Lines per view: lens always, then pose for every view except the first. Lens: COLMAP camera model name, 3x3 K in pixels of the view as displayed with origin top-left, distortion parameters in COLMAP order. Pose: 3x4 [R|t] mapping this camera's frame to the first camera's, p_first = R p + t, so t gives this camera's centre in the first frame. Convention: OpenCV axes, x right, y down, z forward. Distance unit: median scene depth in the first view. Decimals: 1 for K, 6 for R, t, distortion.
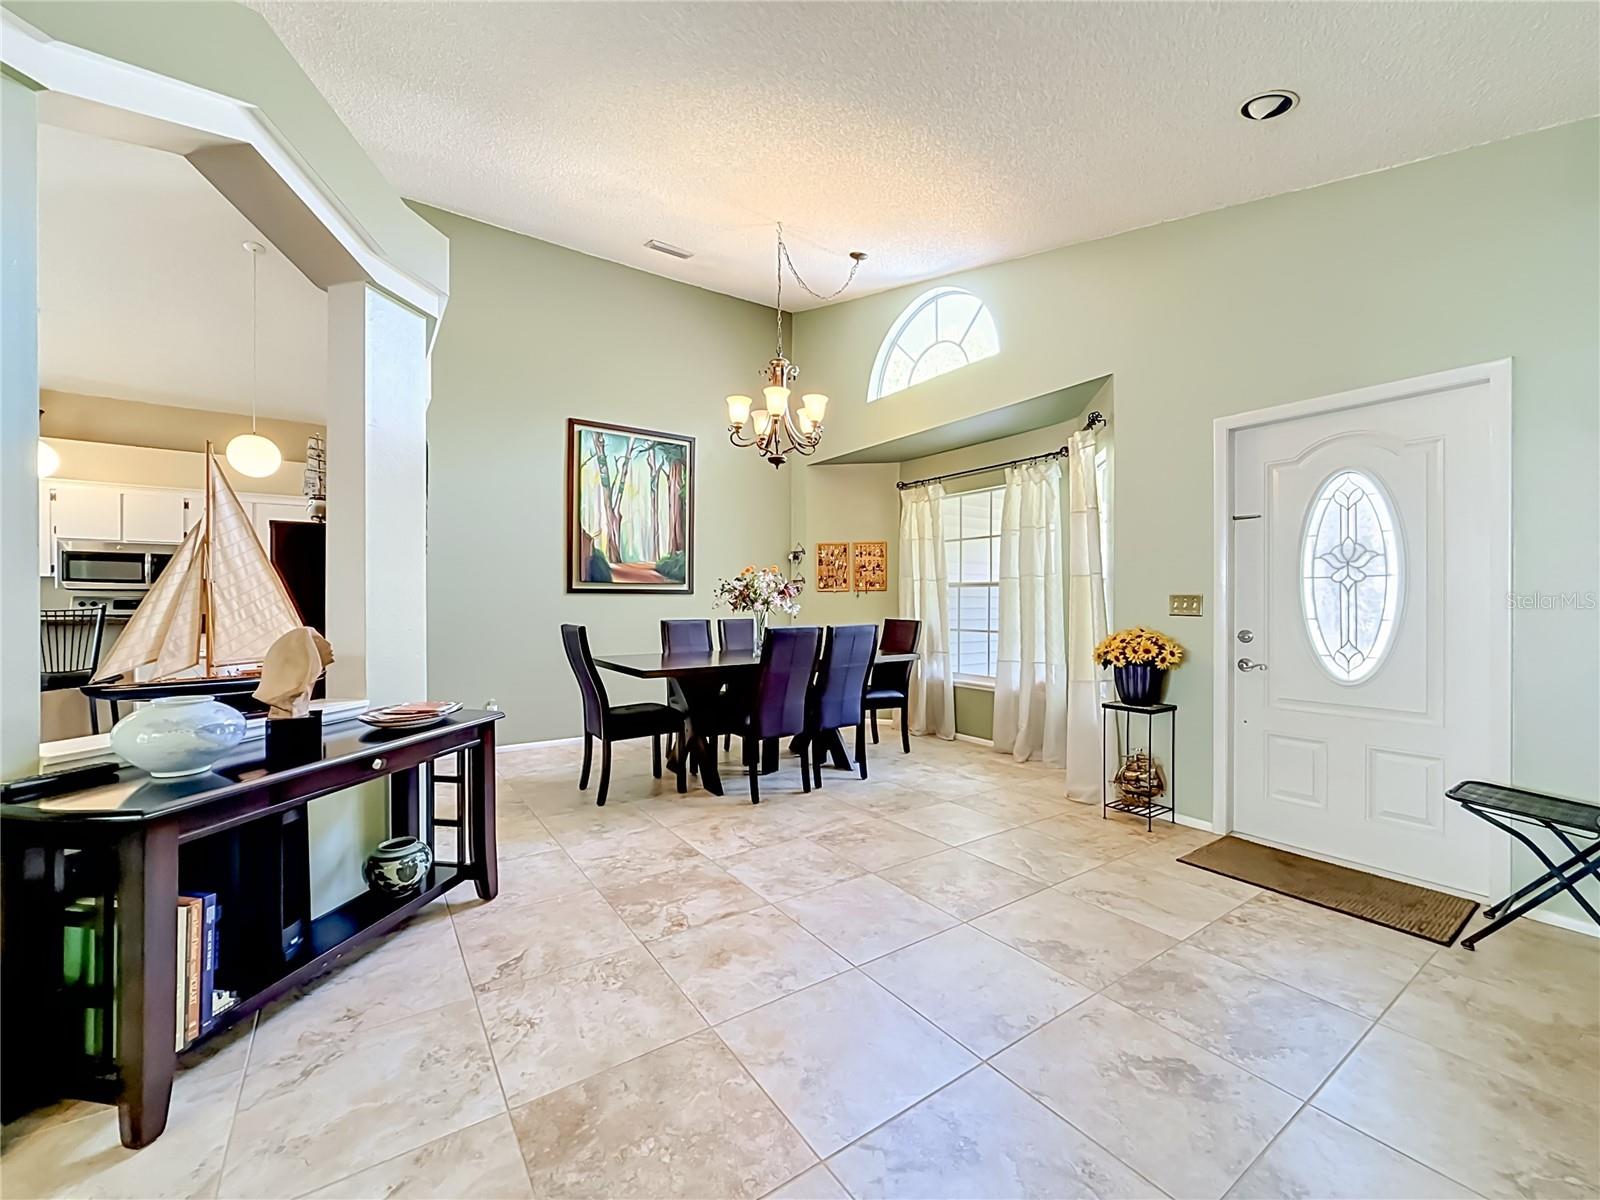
lens RADIAL K [[641.8, 0, 801.5], [0, 641.8, 605.6], [0, 0, 1]] dist [-0.000459, -0.000060]
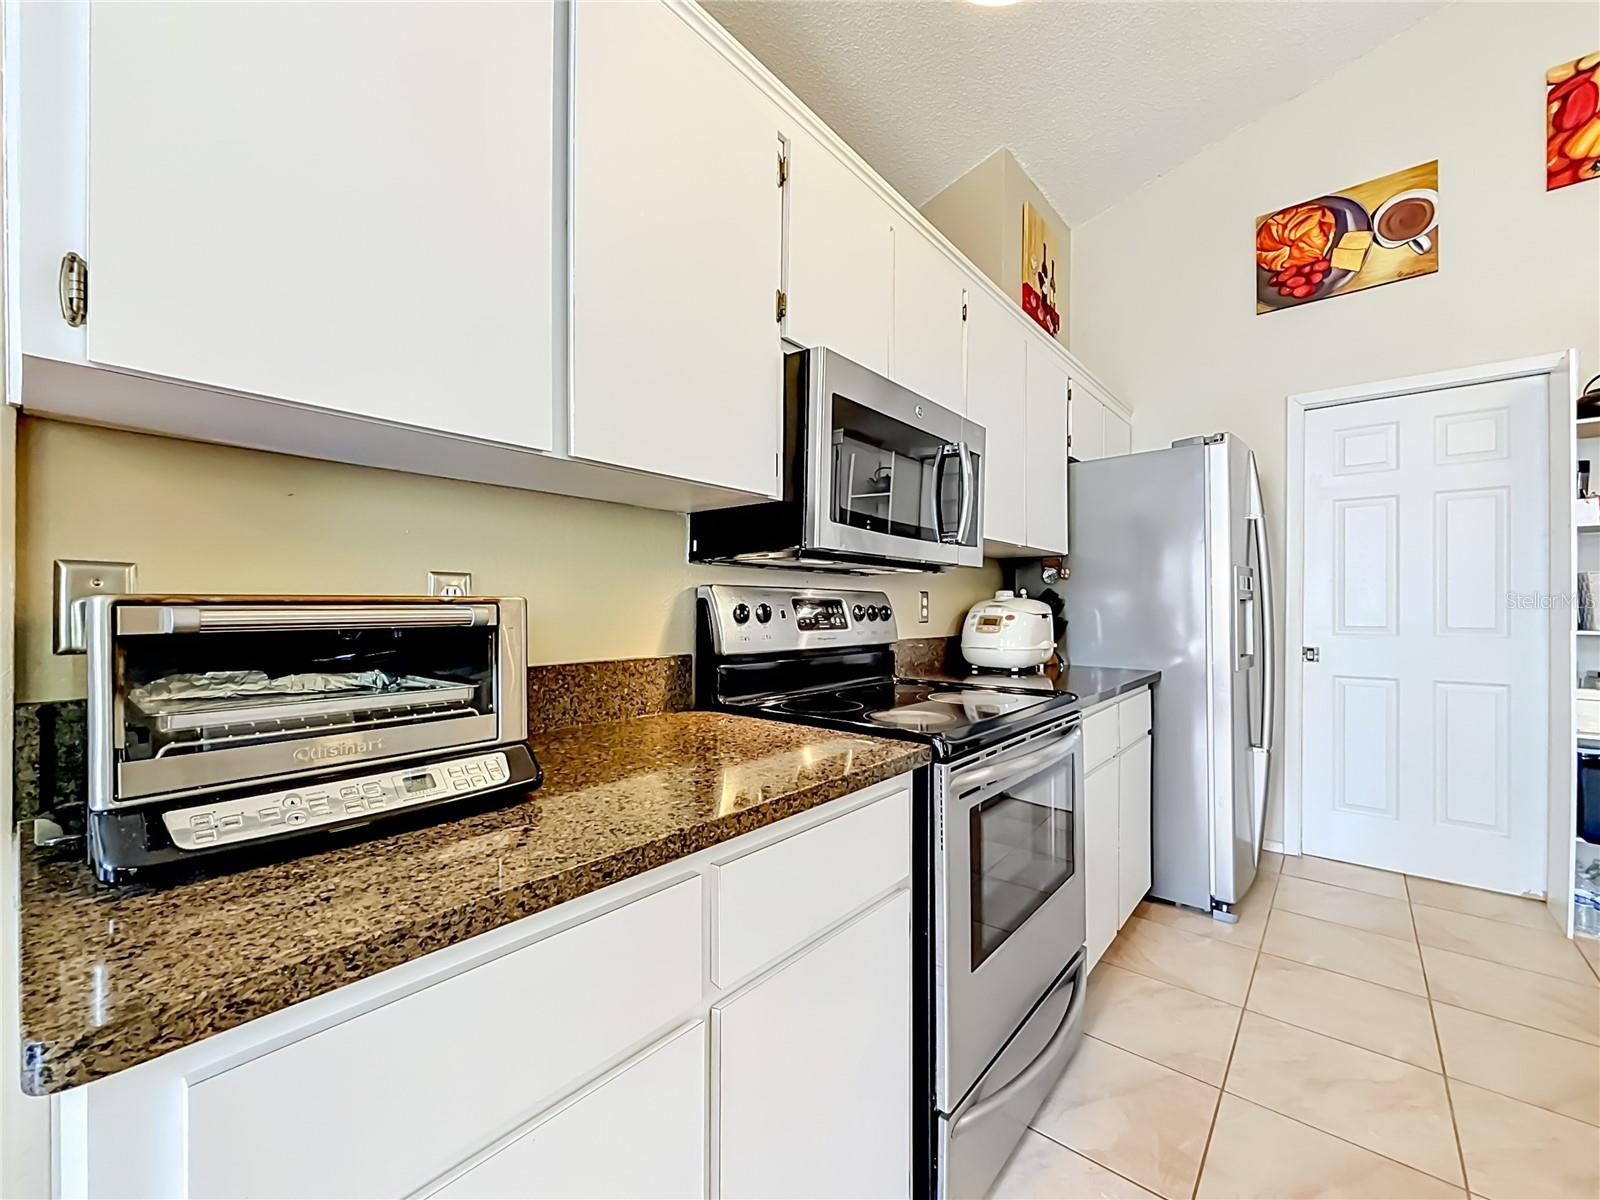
lens RADIAL K [[647.8, 0, 802.0], [0, 647.8, 607.4], [0, 0, 1]] dist [-0.001012, -0.000209]
pose [[0.963906, 0.000513, 0.266242, -1.532458], [0.000943, 0.999985, -0.005341, -0.005000], [-0.266240, 0.005399, 0.963892, 0.958404]]
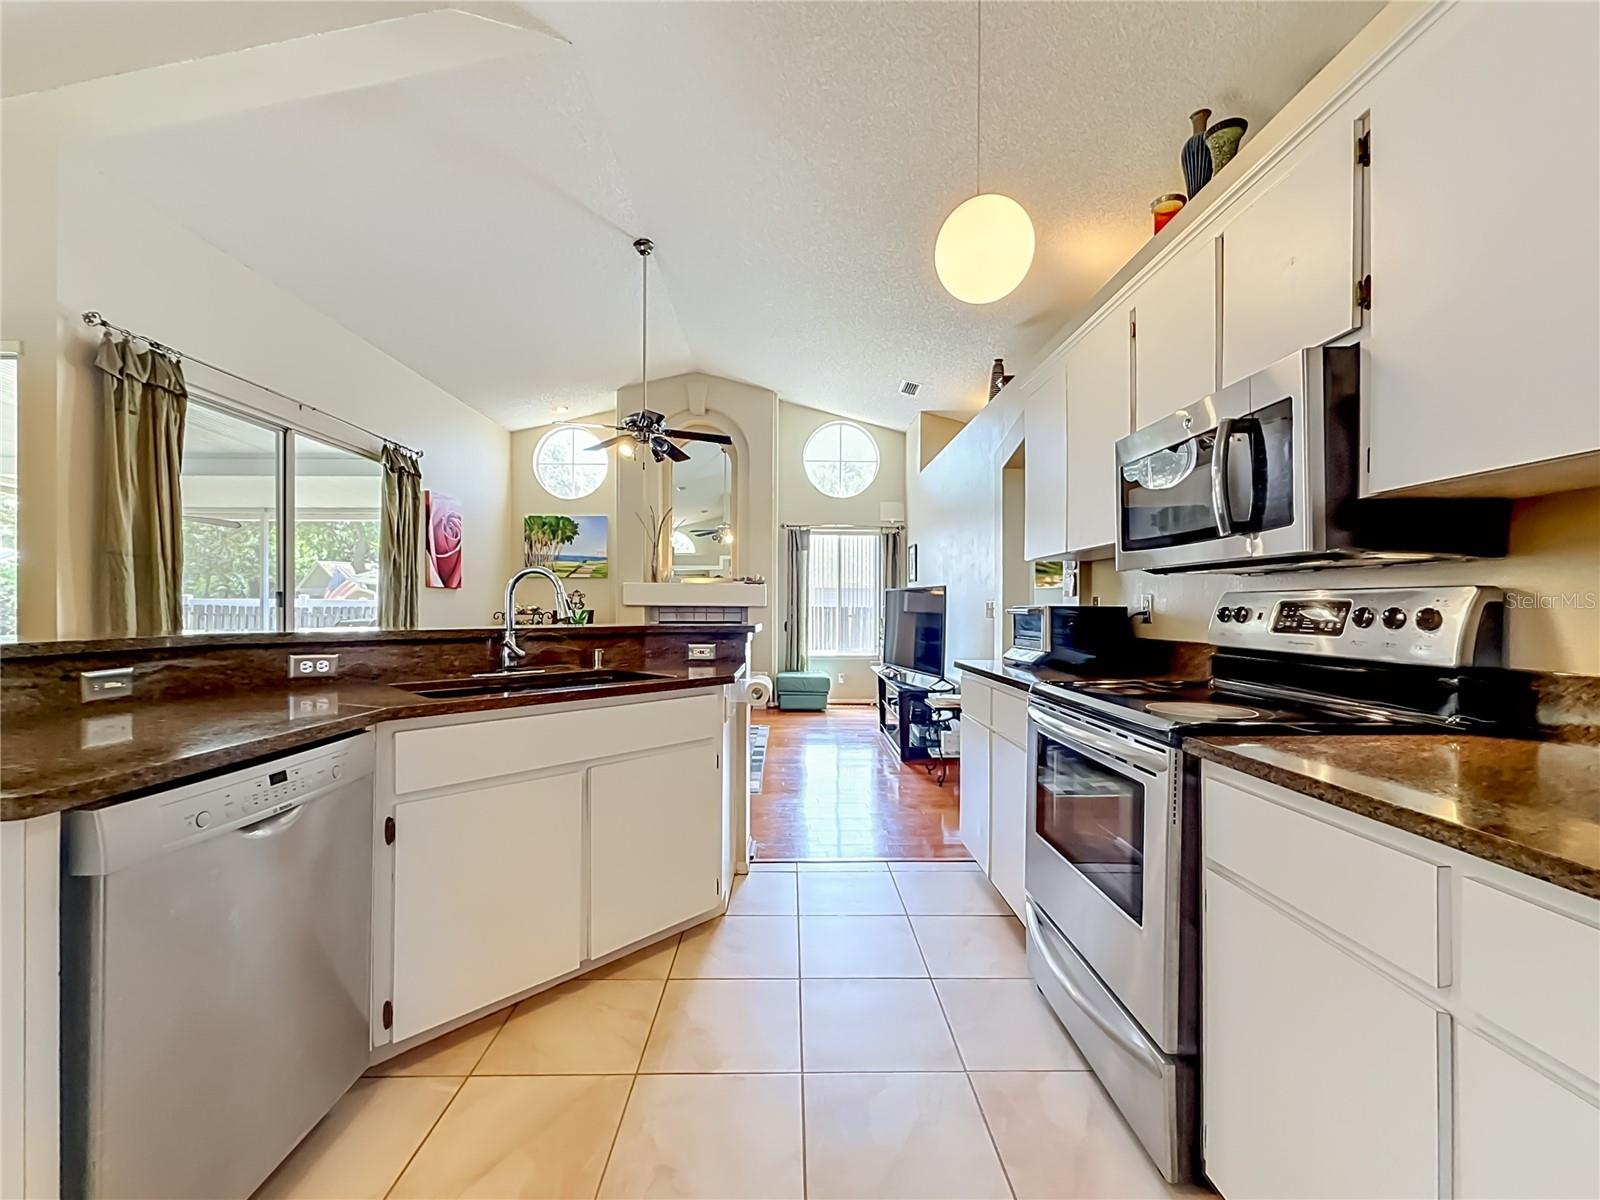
lens RADIAL K [[657.1, 0, 803.9], [0, 657.1, 598.0], [0, 0, 1]] dist [0.001530, 0.000073]
pose [[-0.541582, -0.015537, -0.840504, -0.925389], [-0.010168, 0.999877, -0.011931, -0.006604], [0.840586, 0.002085, -0.541674, 1.311138]]
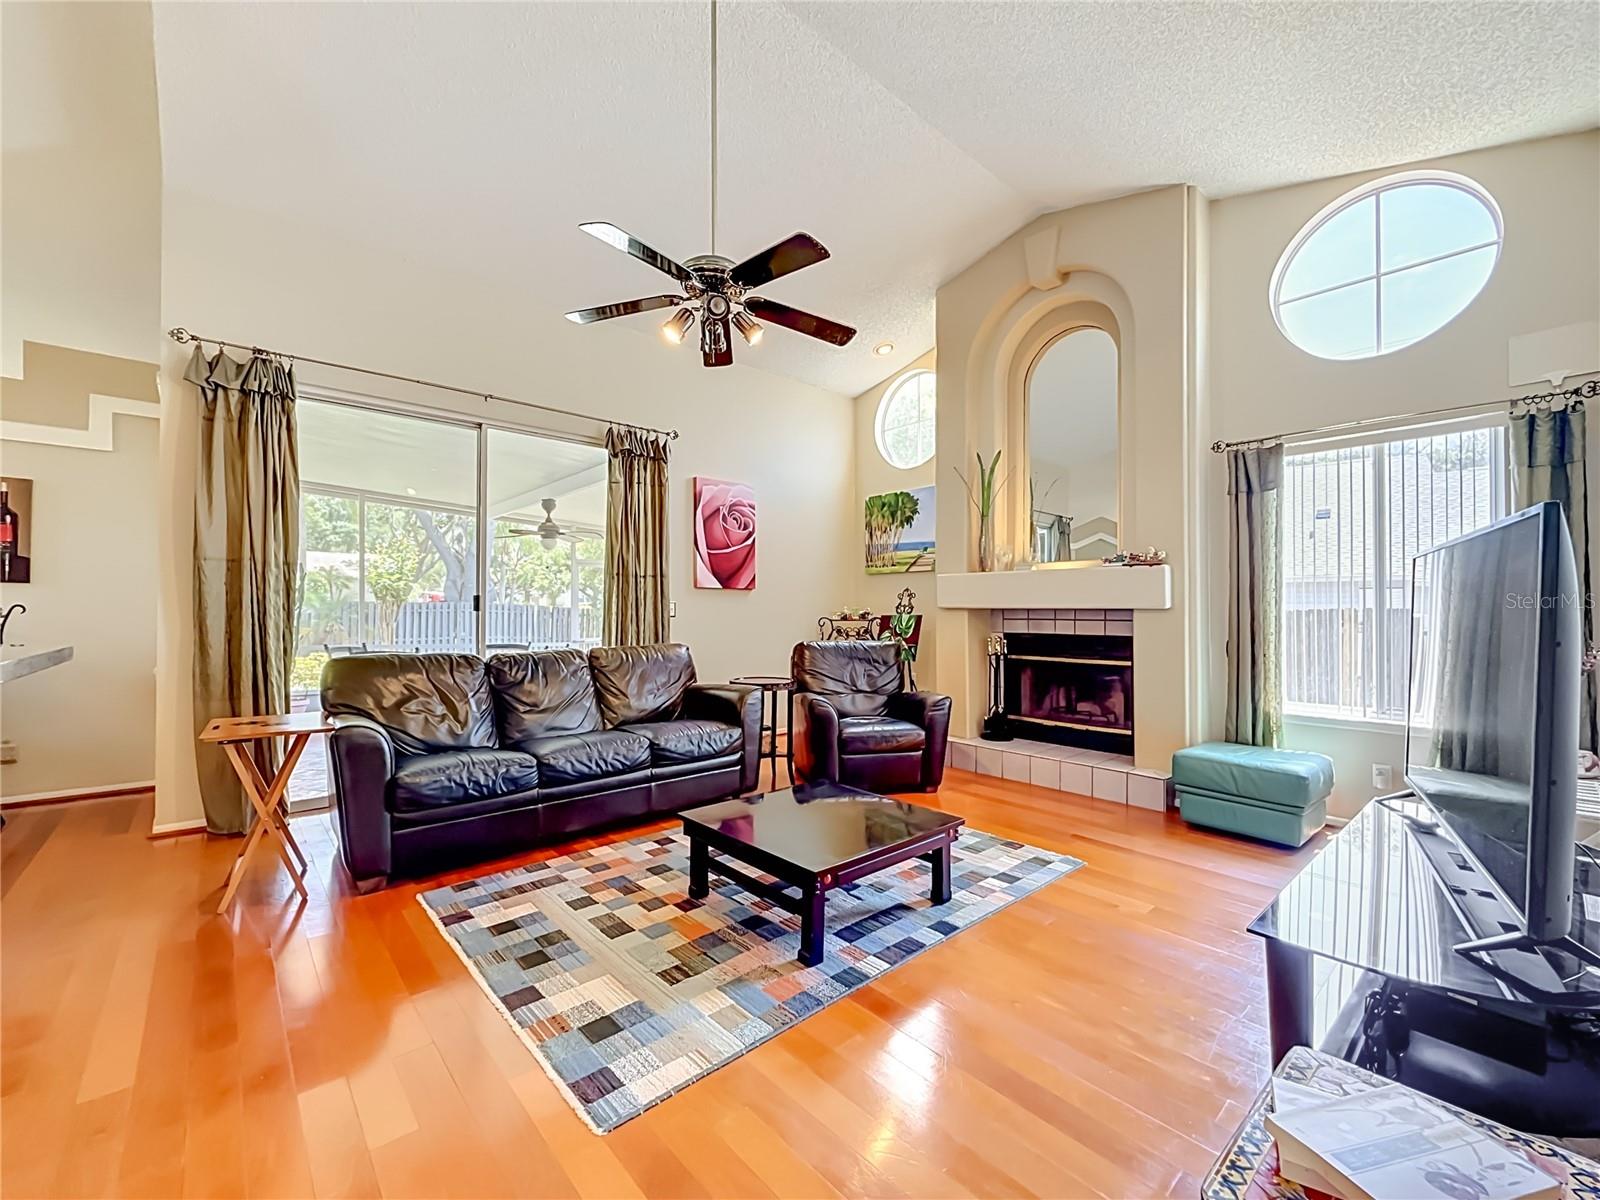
lens RADIAL K [[656.5, 0, 796.5], [0, 656.5, 601.7], [0, 0, 1]] dist [-0.000359, -0.000240]
pose [[-0.991895, -0.006364, -0.126898, -1.729930], [-0.005418, 0.999955, -0.007798, -0.004304], [0.126942, -0.007047, -0.991885, 1.098361]]
